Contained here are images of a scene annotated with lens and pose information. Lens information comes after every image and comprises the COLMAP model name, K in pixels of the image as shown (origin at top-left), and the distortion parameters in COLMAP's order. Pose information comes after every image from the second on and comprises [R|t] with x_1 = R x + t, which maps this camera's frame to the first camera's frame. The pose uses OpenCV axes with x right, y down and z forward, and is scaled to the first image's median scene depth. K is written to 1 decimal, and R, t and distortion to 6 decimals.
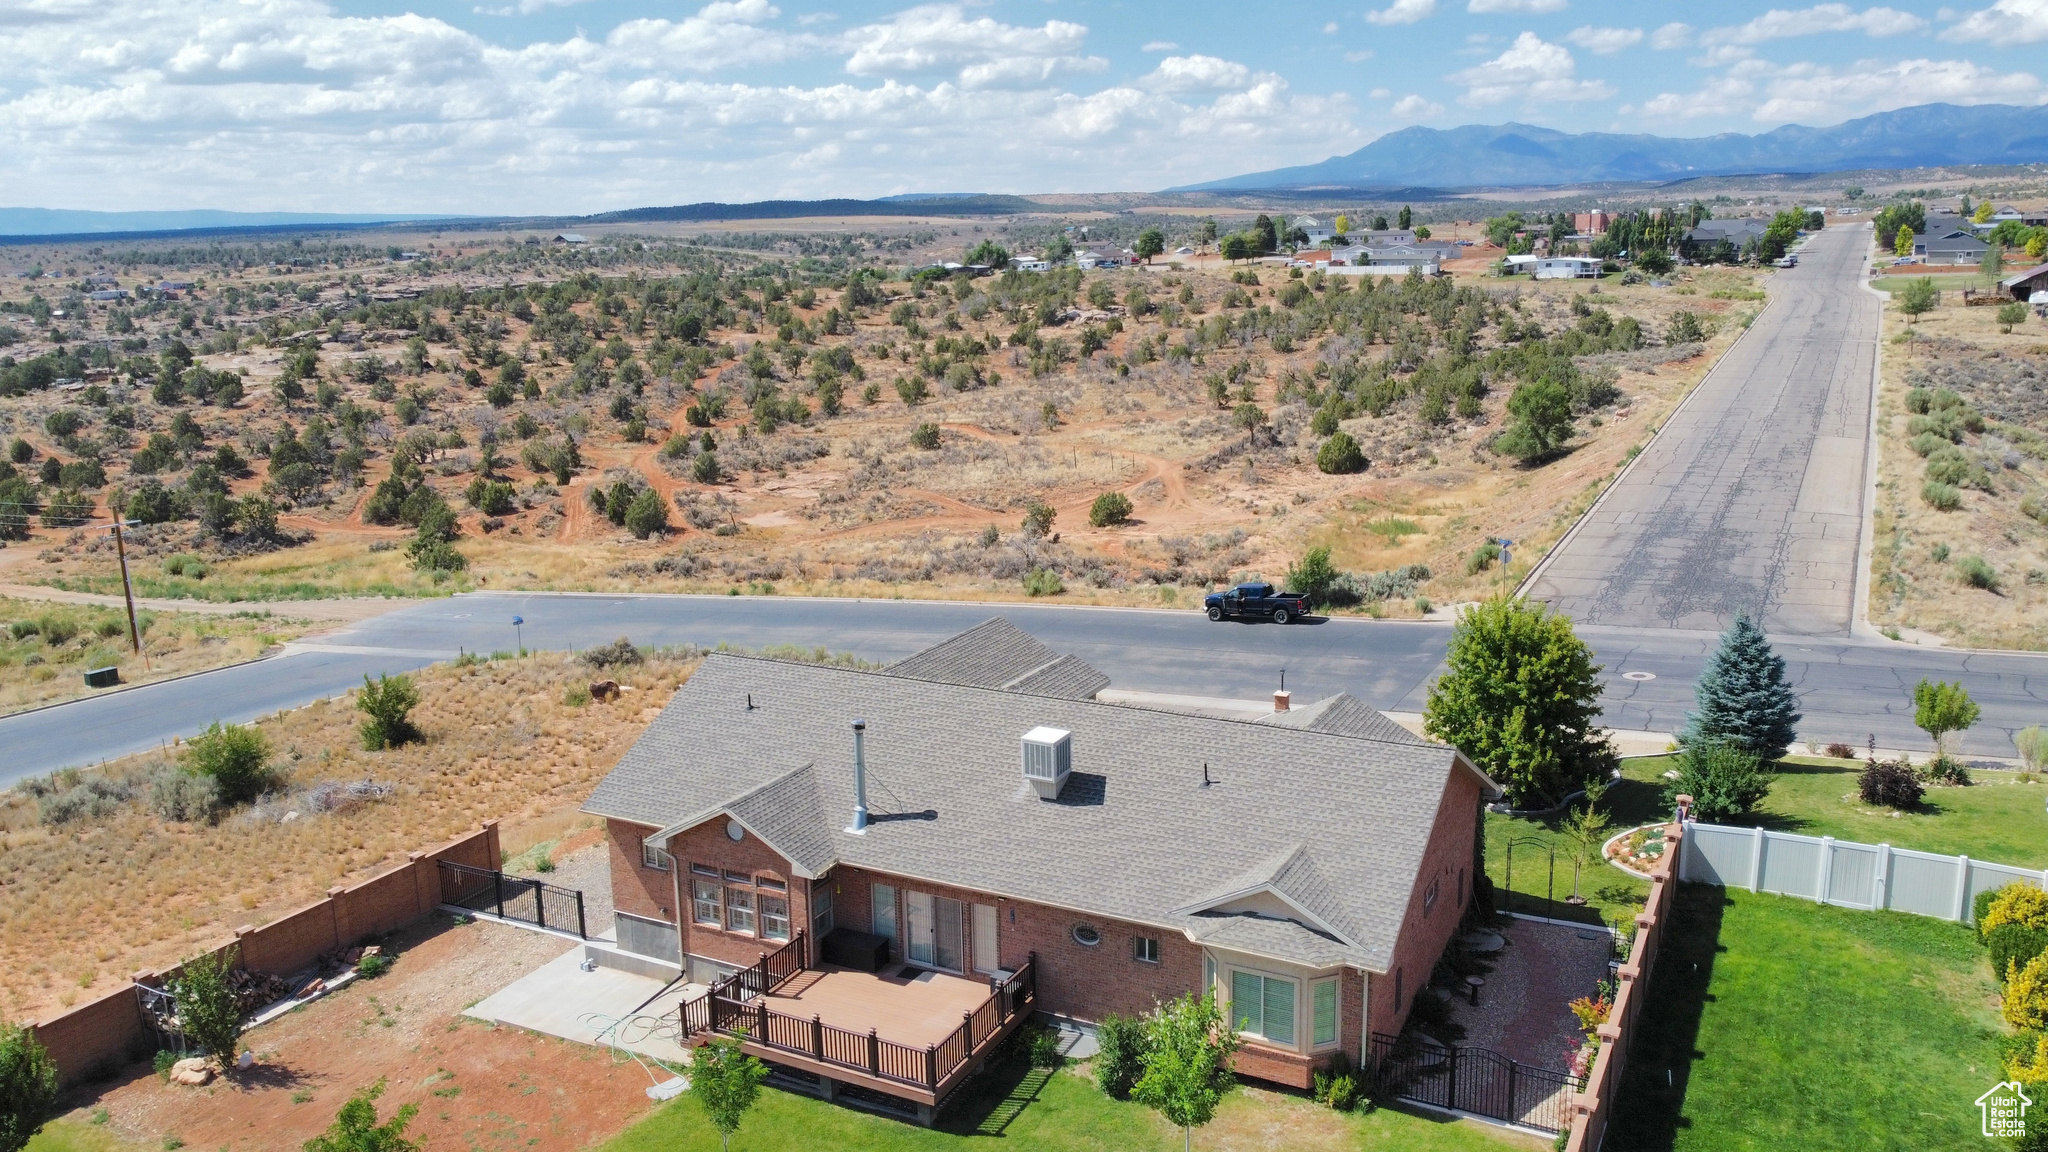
lens RADIAL K [[1546.7, 0, 1025.7], [0, 1546.7, 581.4], [0, 0, 1]] dist [0.013298, -0.020311]
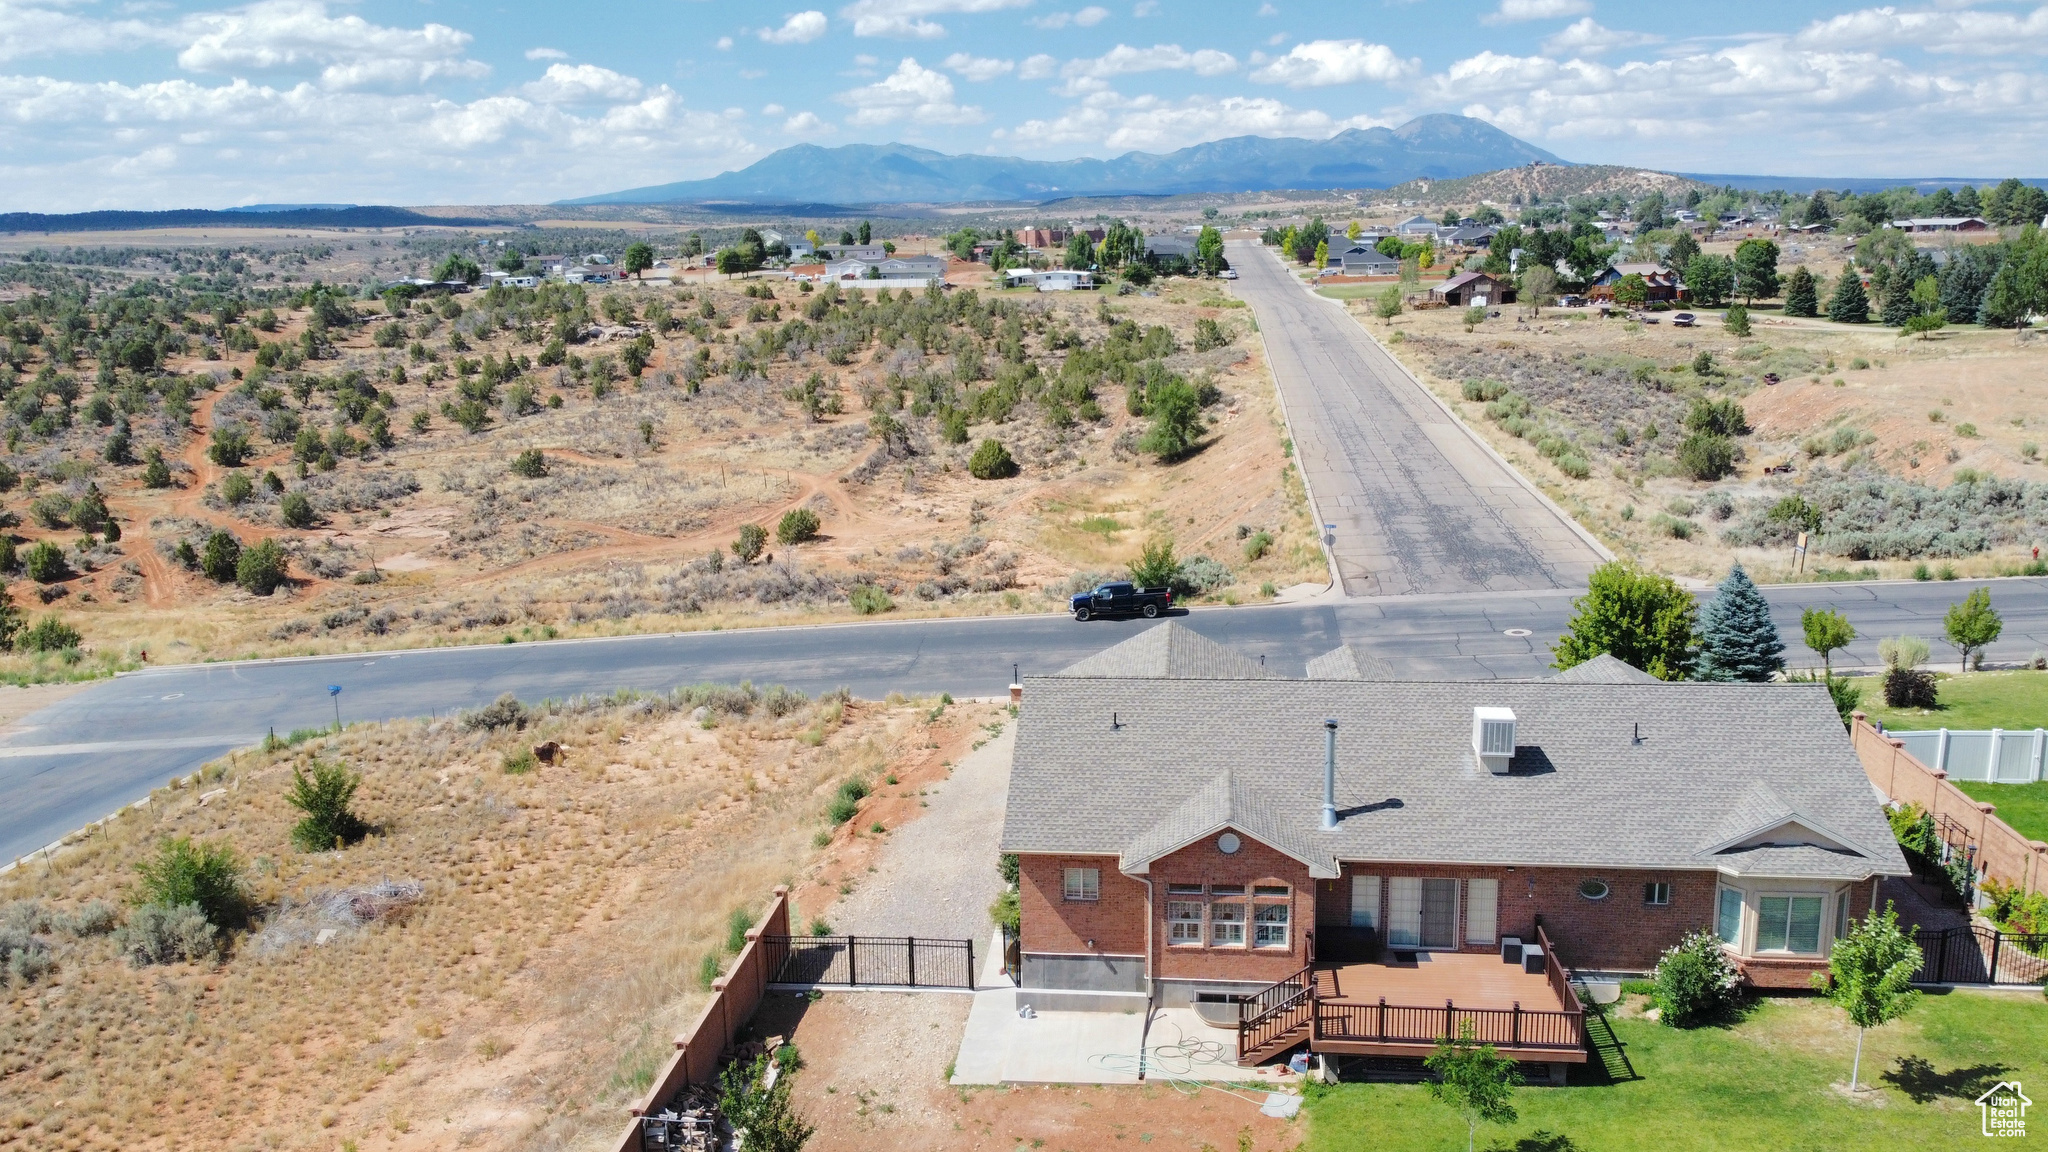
lens RADIAL K [[1546.7, 0, 1024.8], [0, 1546.7, 579.8], [0, 0, 1]] dist [0.013298, -0.020311]
pose [[0.930586, -0.076498, 0.357992, -0.479569], [0.080157, 0.996771, 0.004631, -0.016737], [-0.357191, 0.024386, 0.933713, 0.085823]]
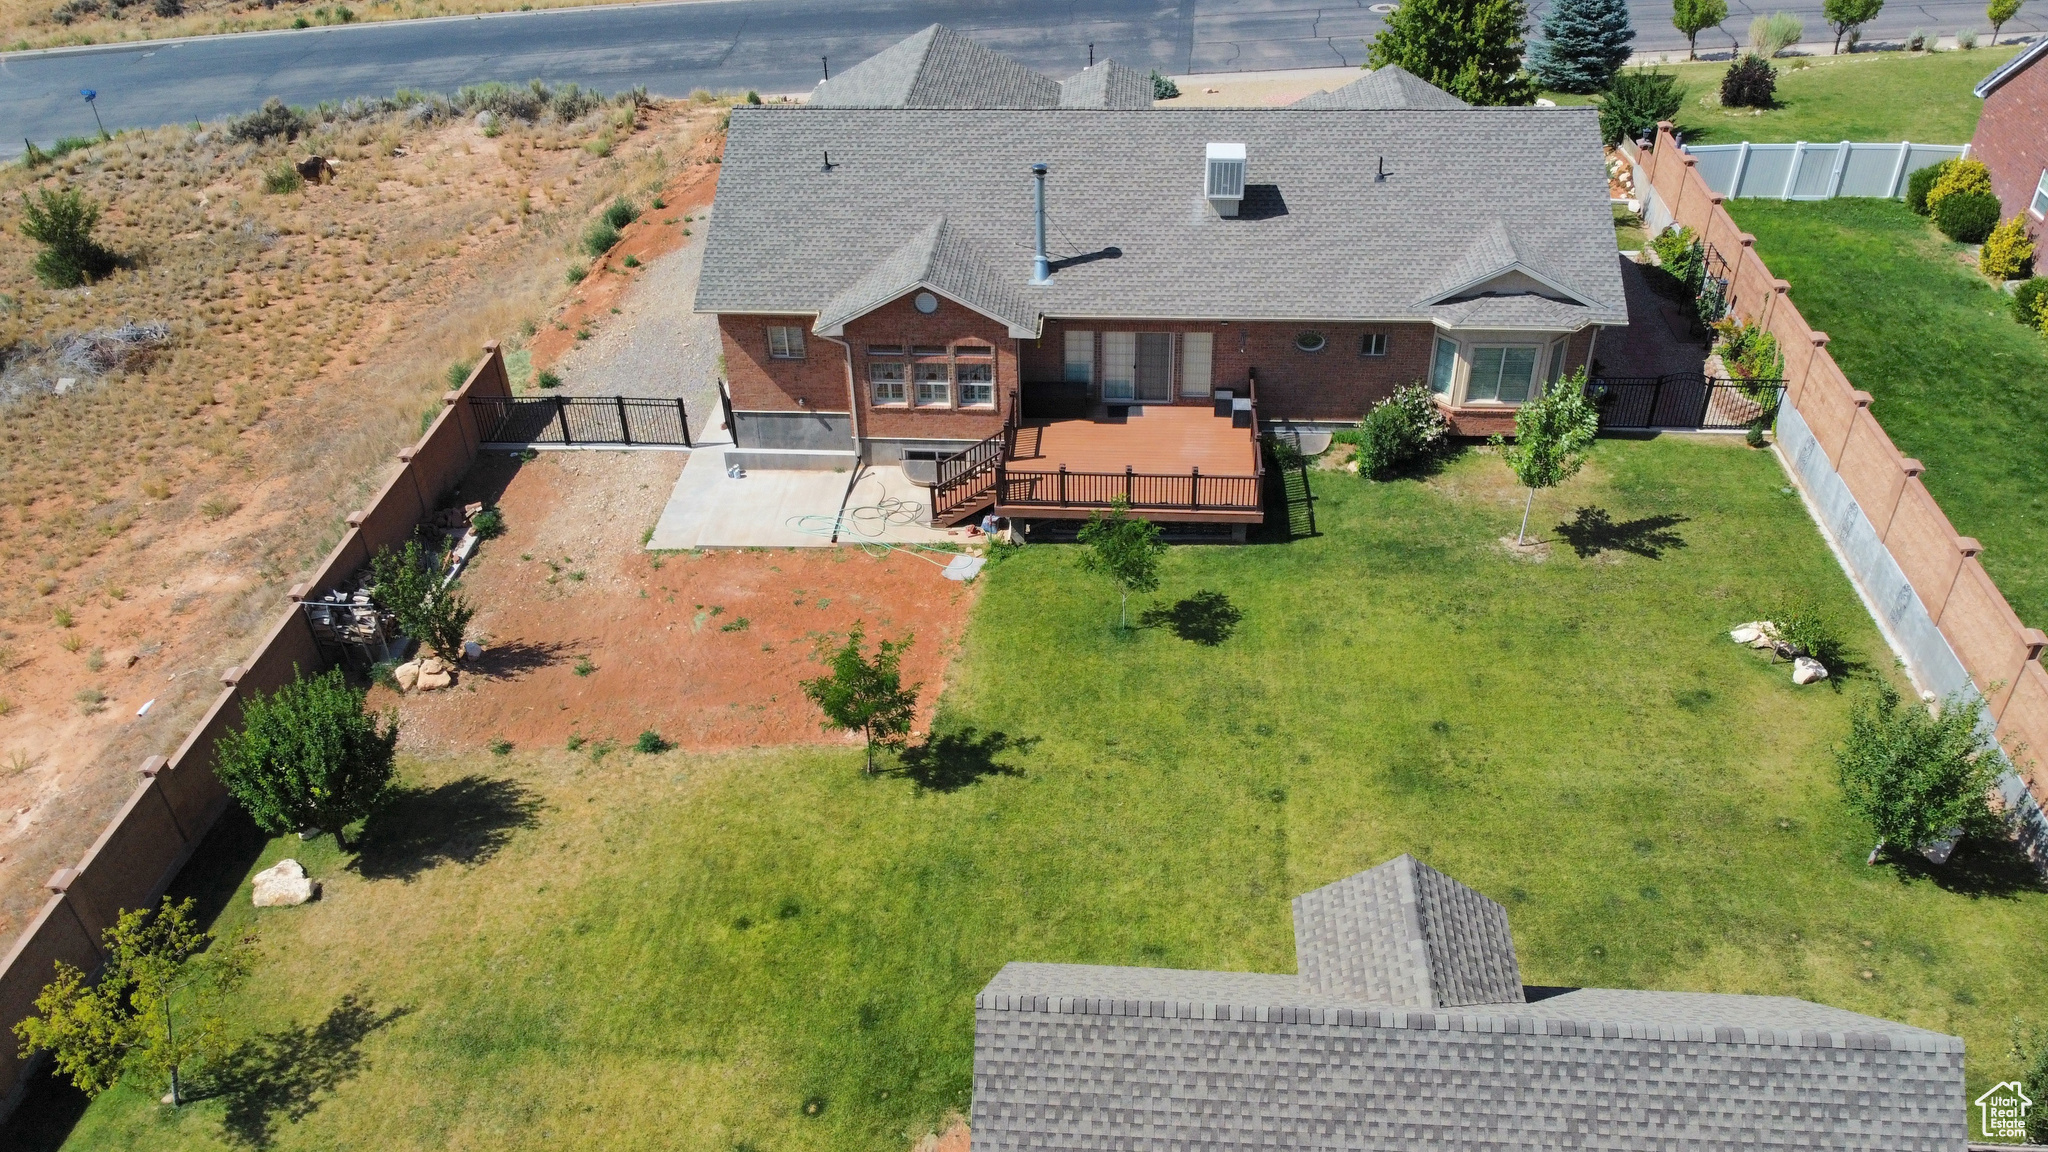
lens RADIAL K [[1546.7, 0, 1027.3], [0, 1546.7, 577.1], [0, 0, 1]] dist [0.013298, -0.020311]
pose [[0.918399, -0.233335, 0.319529, -0.345666], [0.091629, 0.911069, 0.401943, -0.043463], [-0.384900, -0.339866, 0.858104, 0.085208]]
